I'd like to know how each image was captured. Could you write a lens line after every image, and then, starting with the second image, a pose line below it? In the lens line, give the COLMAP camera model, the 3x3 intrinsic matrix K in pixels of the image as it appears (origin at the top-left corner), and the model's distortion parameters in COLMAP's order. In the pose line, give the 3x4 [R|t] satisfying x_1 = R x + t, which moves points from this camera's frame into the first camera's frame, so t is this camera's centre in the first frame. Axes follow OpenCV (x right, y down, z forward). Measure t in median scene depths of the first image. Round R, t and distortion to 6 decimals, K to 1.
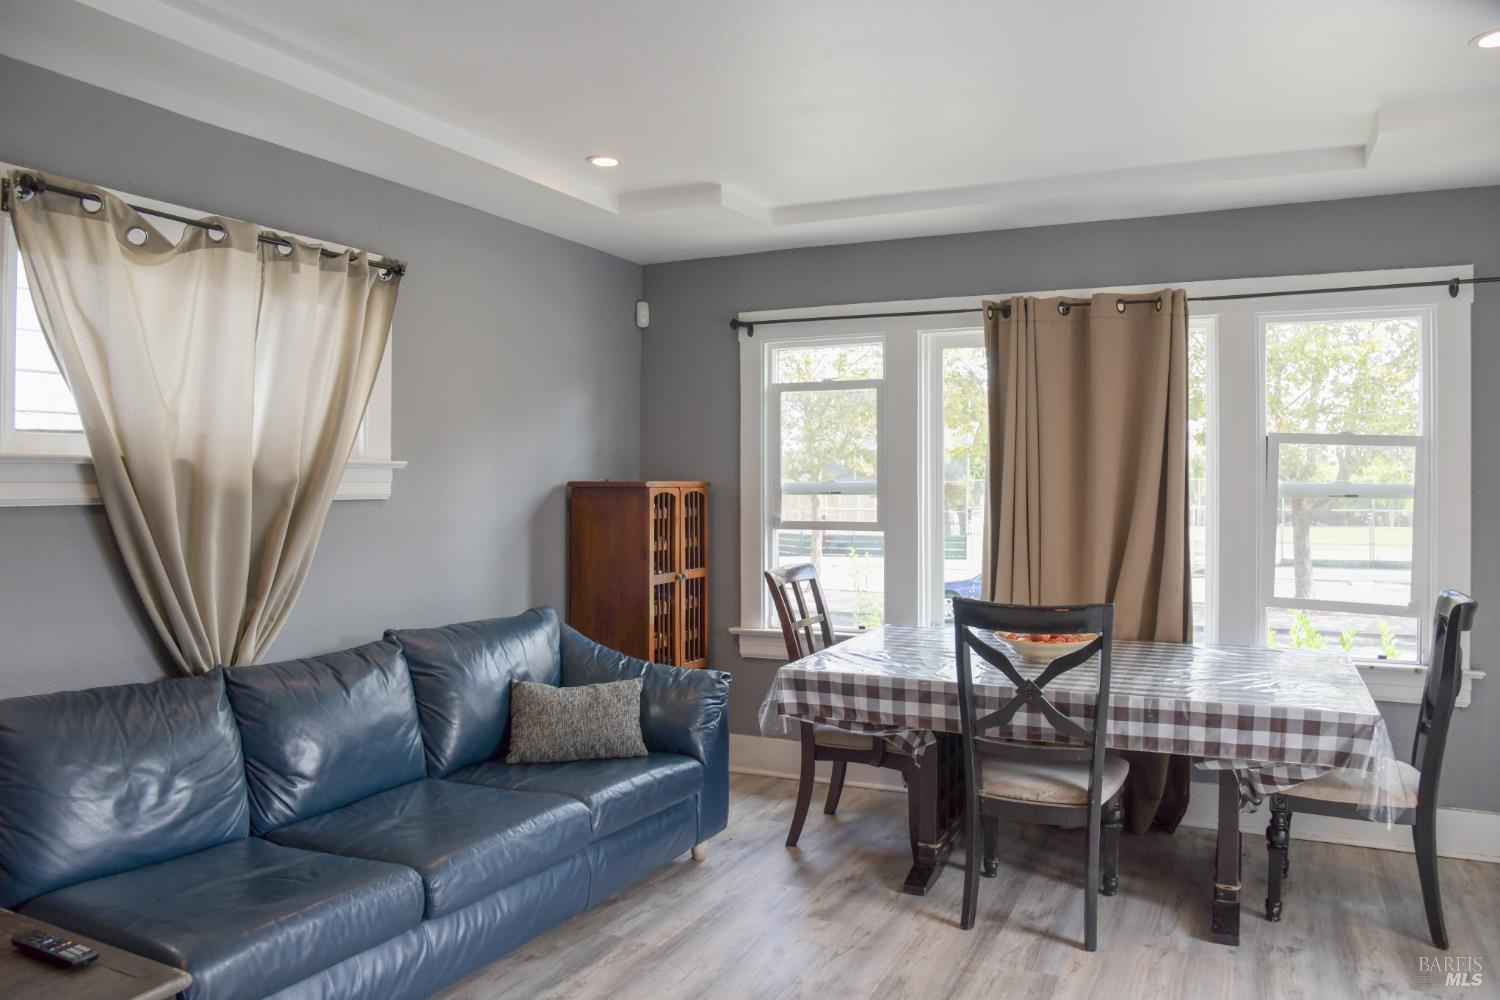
lens RADIAL K [[1078.3, 0, 741.9], [0, 1078.3, 491.0], [0, 0, 1]] dist [-0.116127, 0.058745]
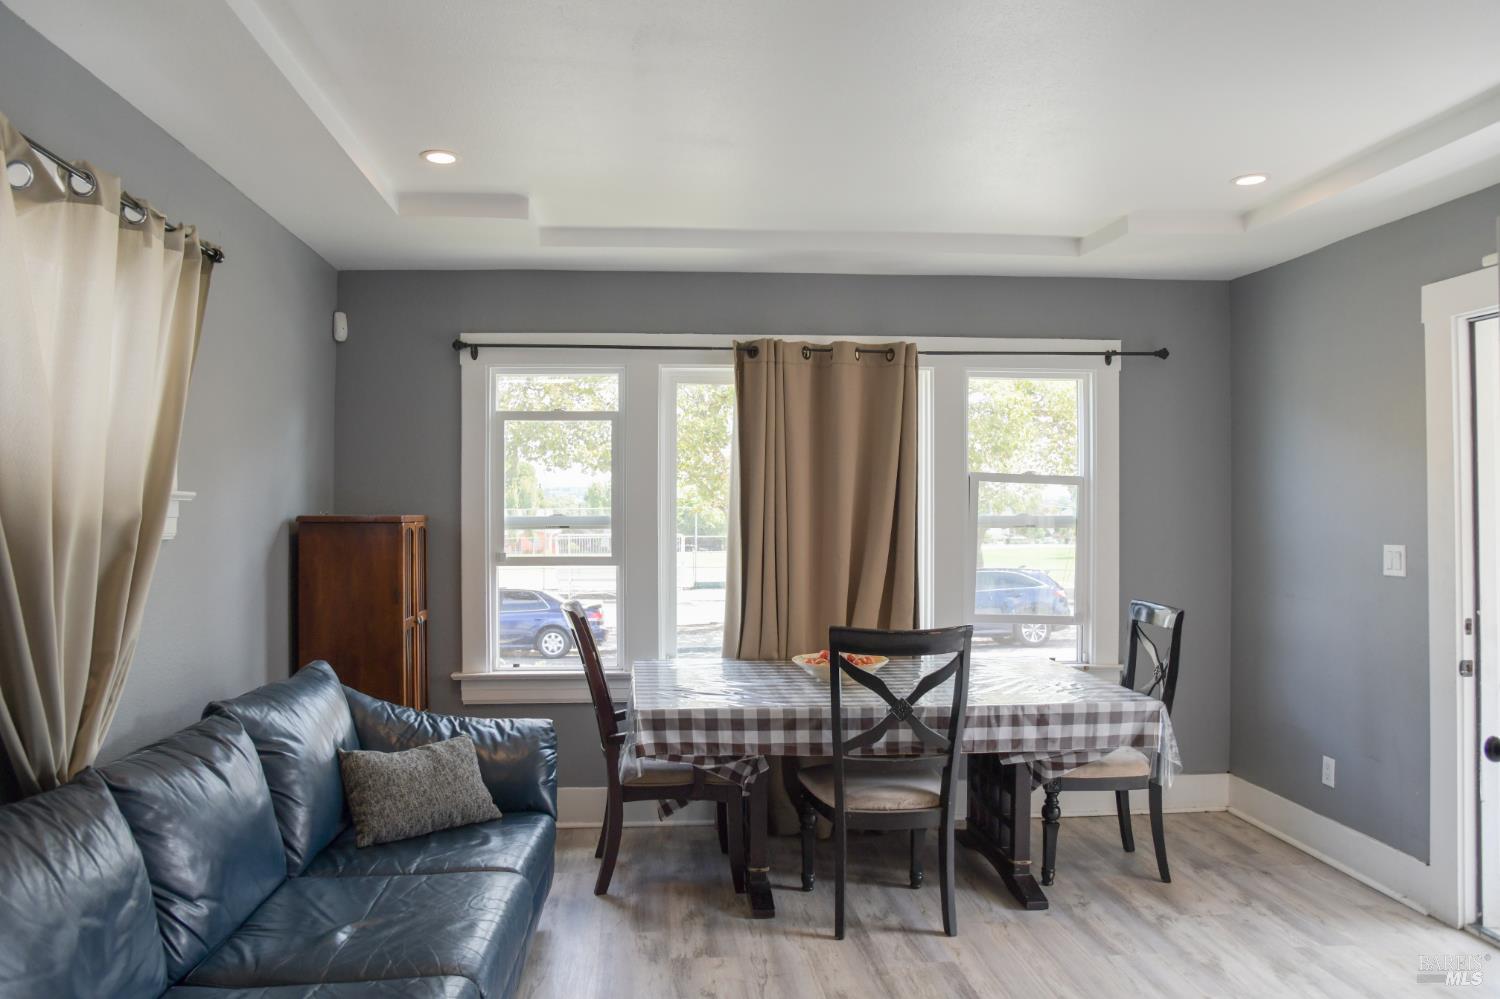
lens RADIAL K [[1078.3, 0, 812.0], [0, 1078.3, 519.4], [0, 0, 1]] dist [-0.116127, 0.058745]
pose [[0.860135, -0.004698, 0.510044, -0.330361], [0.005485, 0.999985, -0.000040, -0.005307], [-0.510036, 0.002832, 0.860148, 0.092083]]
